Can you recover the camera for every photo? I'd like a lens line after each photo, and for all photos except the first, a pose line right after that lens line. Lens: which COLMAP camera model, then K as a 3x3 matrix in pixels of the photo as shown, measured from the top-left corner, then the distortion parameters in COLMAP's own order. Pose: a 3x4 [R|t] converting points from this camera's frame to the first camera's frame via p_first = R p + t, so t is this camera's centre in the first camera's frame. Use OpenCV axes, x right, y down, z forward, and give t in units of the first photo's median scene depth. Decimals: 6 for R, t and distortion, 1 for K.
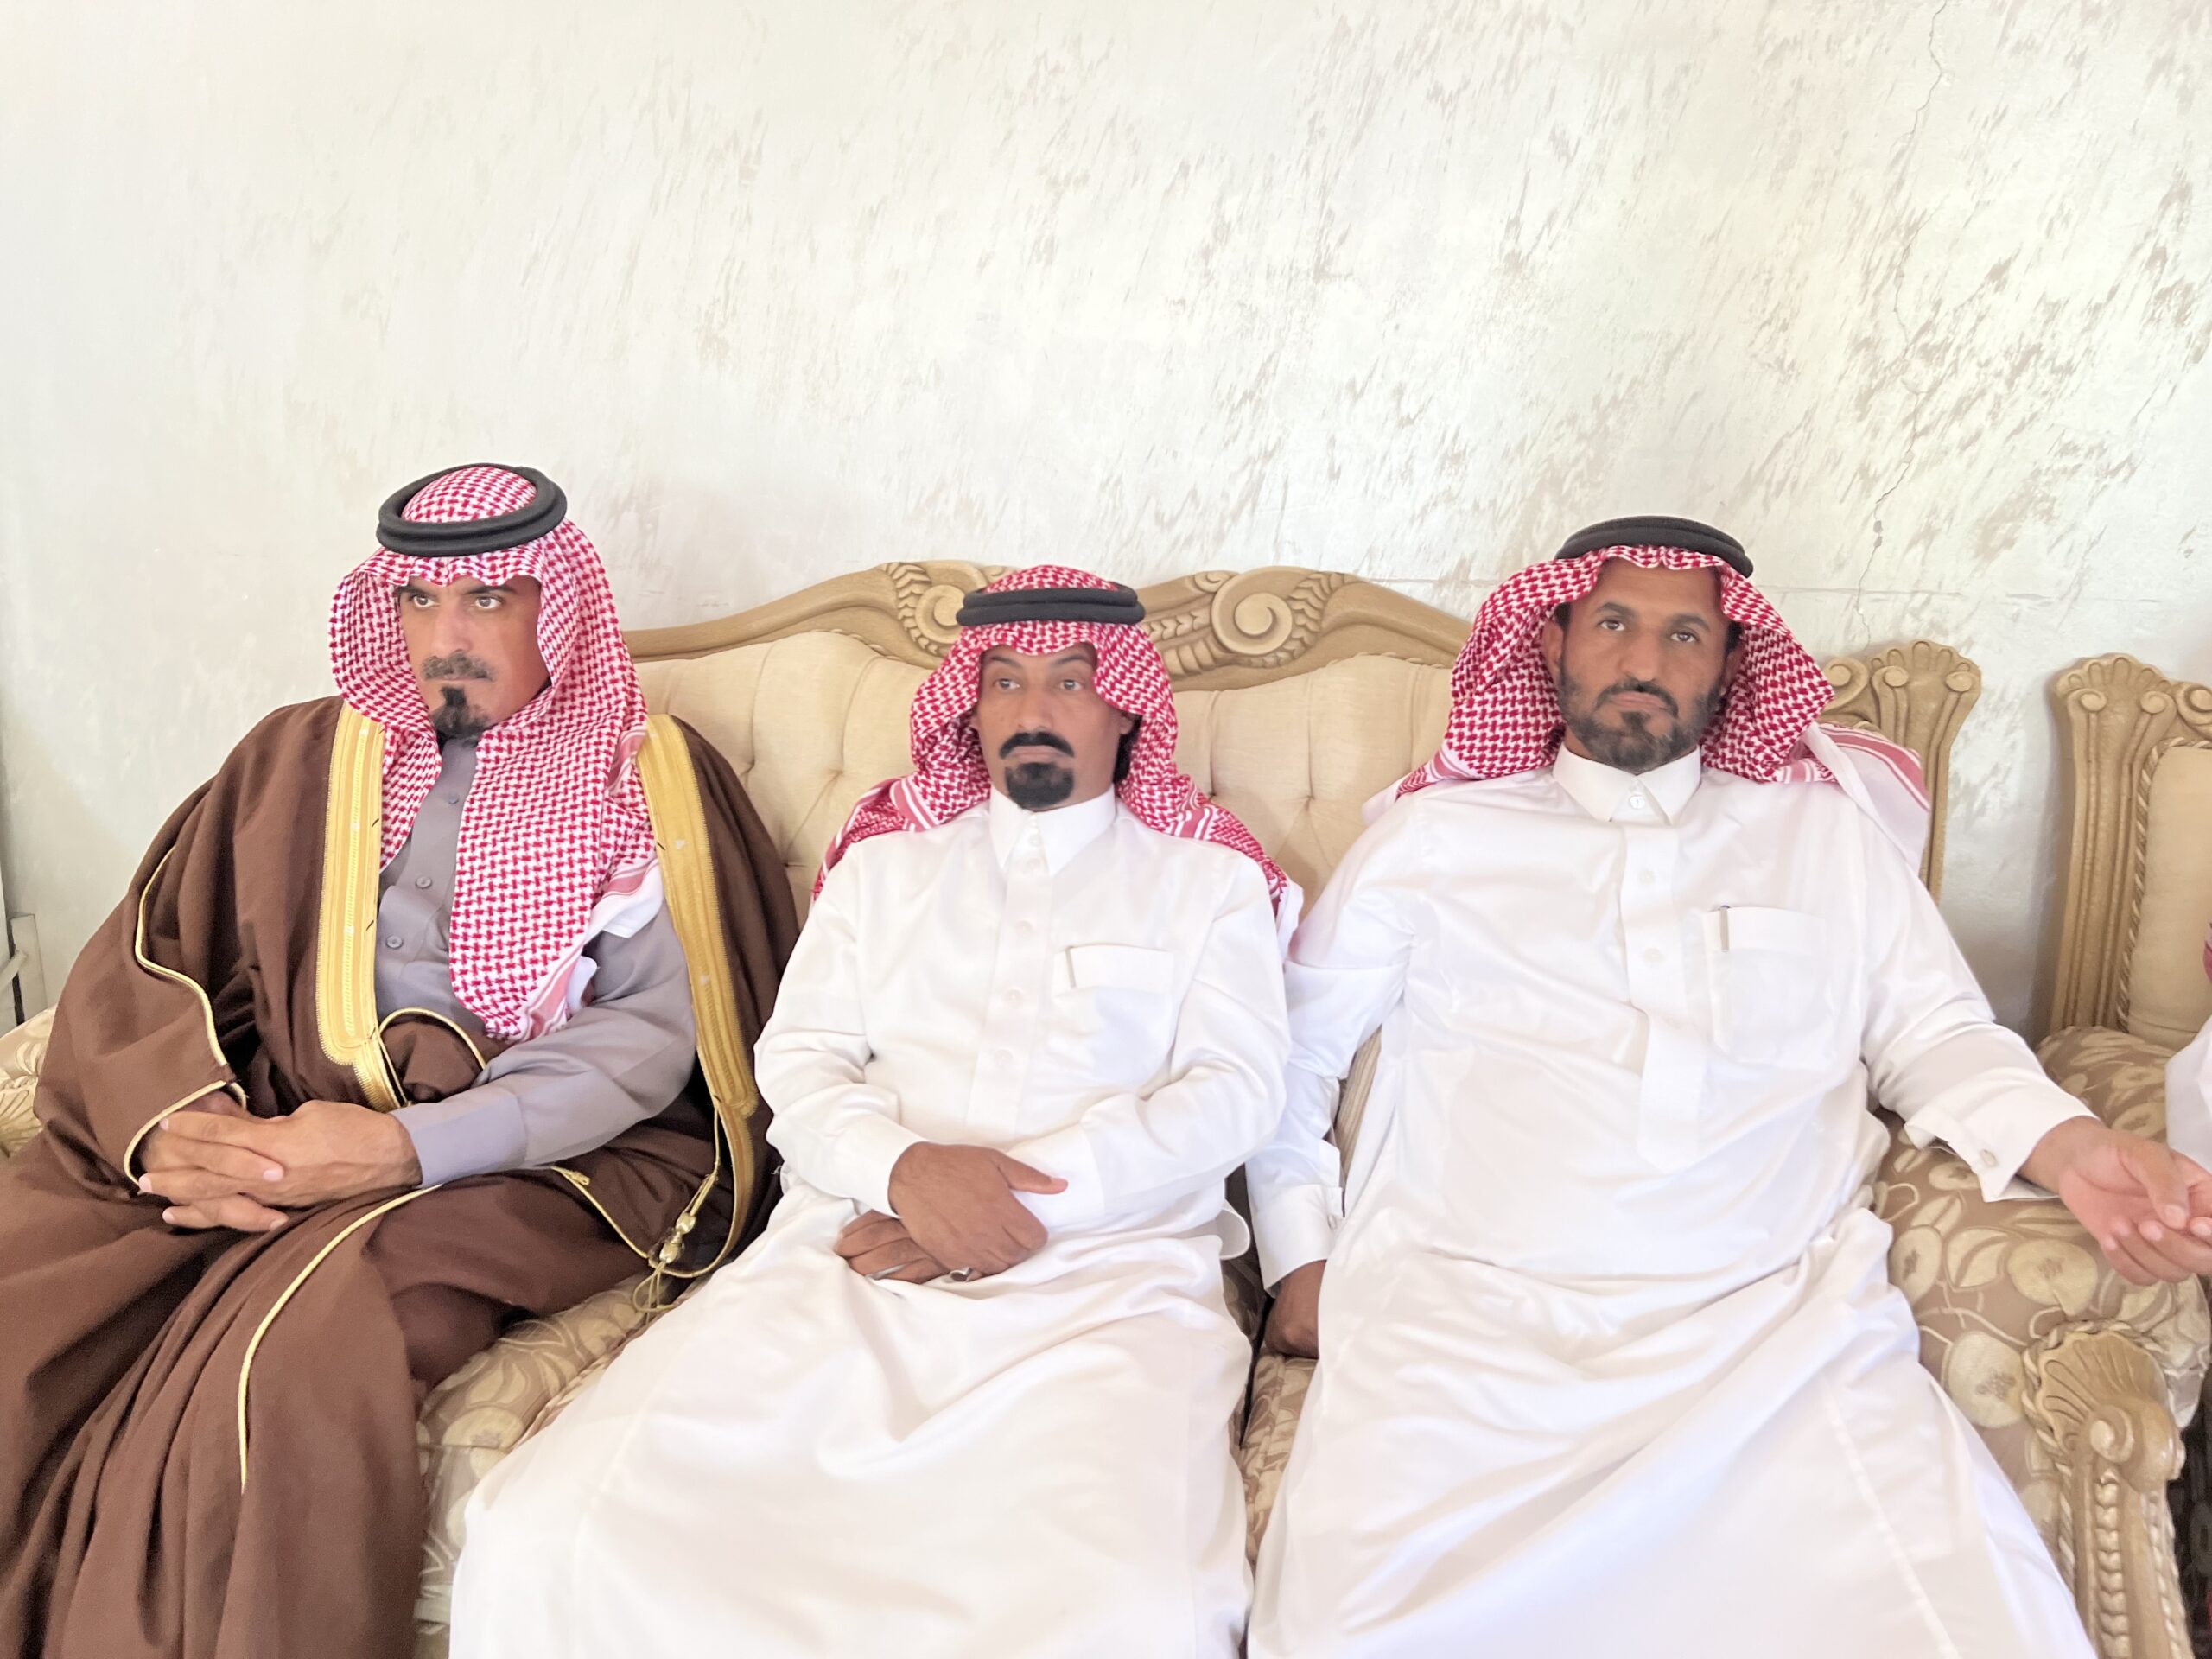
lens RADIAL K [[1678.1, 0, 1127.7], [0, 1678.1, 813.7], [0, 0, 1]] dist [0.059414, -0.065405]
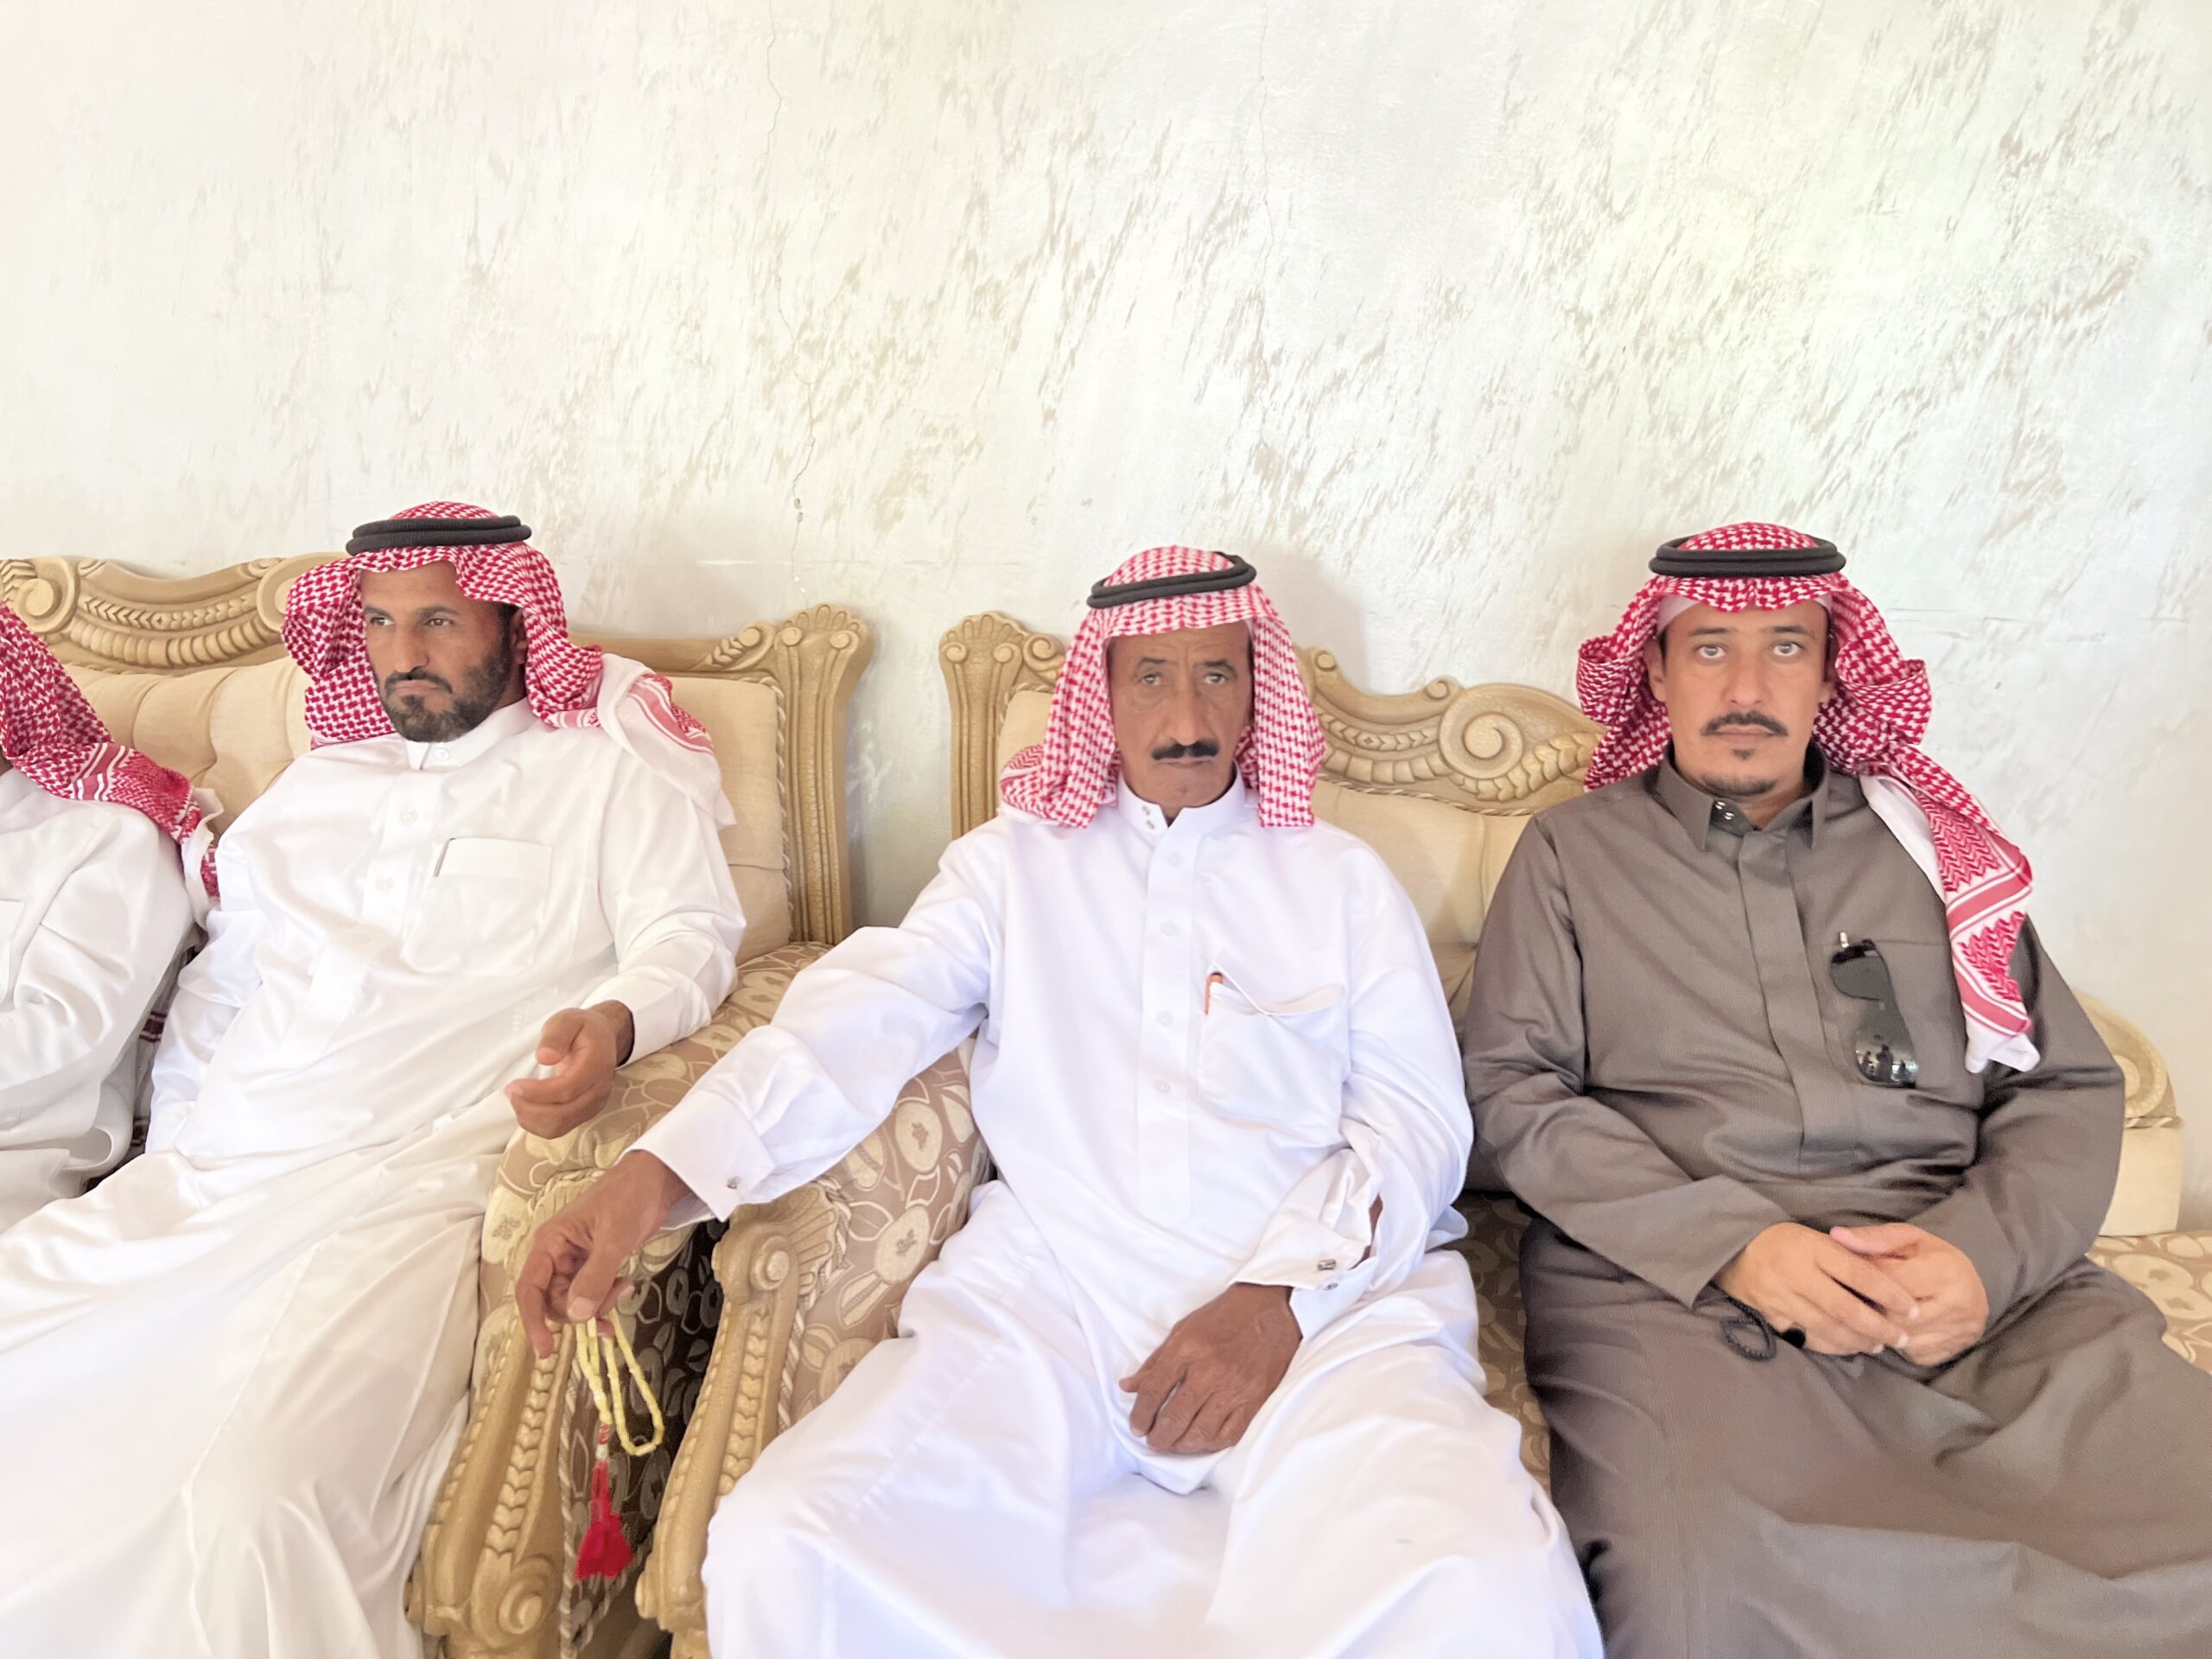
lens RADIAL K [[1678.1, 0, 1087.0], [0, 1678.1, 813.7], [0, 0, 1]] dist [0.059414, -0.065405]
pose [[0.999404, -0.033462, 0.008491, 0.629920], [0.033434, 0.999435, 0.003395, 0.039612], [-0.008600, -0.003109, 0.999958, -0.122037]]
